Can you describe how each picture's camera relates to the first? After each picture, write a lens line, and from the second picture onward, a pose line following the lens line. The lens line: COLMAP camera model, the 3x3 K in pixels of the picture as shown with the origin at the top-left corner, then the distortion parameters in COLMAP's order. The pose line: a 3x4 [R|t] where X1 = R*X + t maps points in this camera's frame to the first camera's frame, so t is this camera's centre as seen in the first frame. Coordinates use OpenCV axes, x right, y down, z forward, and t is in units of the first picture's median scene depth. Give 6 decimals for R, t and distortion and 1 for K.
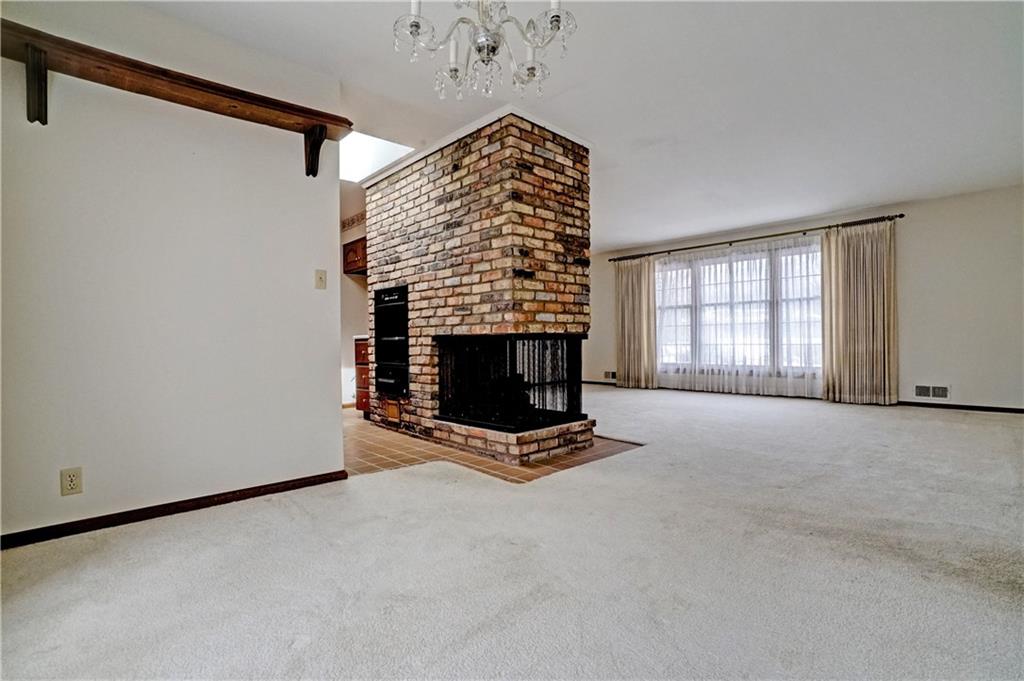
lens RADIAL K [[469.7, 0, 503.6], [0, 469.7, 337.7], [0, 0, 1]] dist [-0.058050, 0.019047]
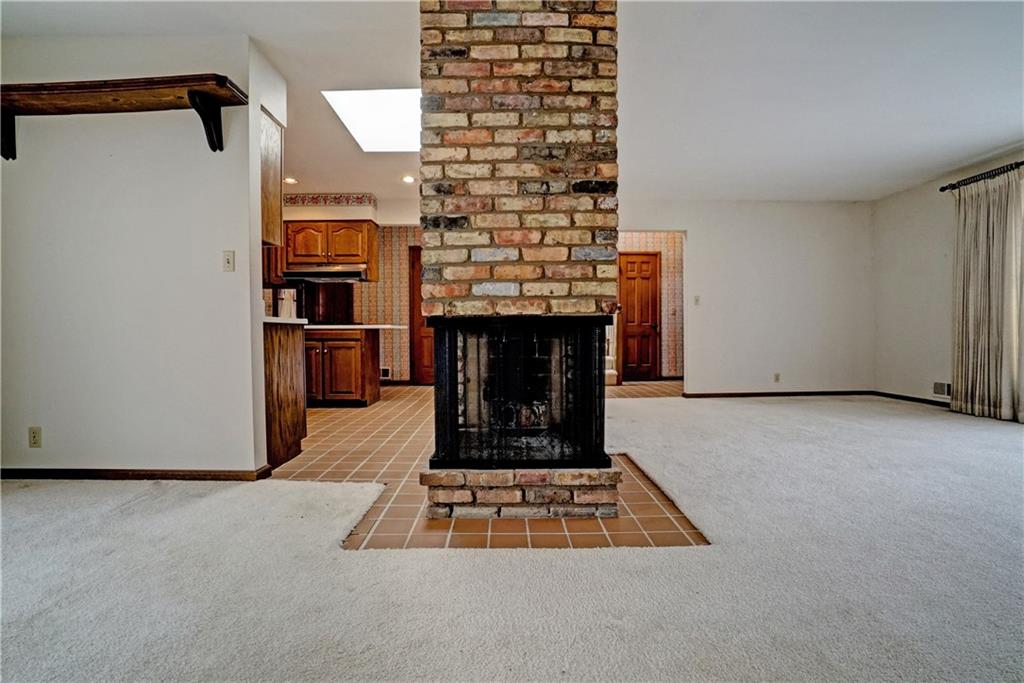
lens RADIAL K [[469.7, 0, 498.5], [0, 469.7, 339.3], [0, 0, 1]] dist [-0.058050, 0.019047]
pose [[0.738494, 0.017555, -0.674031, 0.472811], [0.001769, 0.999607, 0.027973, 0.004151], [0.674257, -0.021850, 0.738173, 0.518395]]
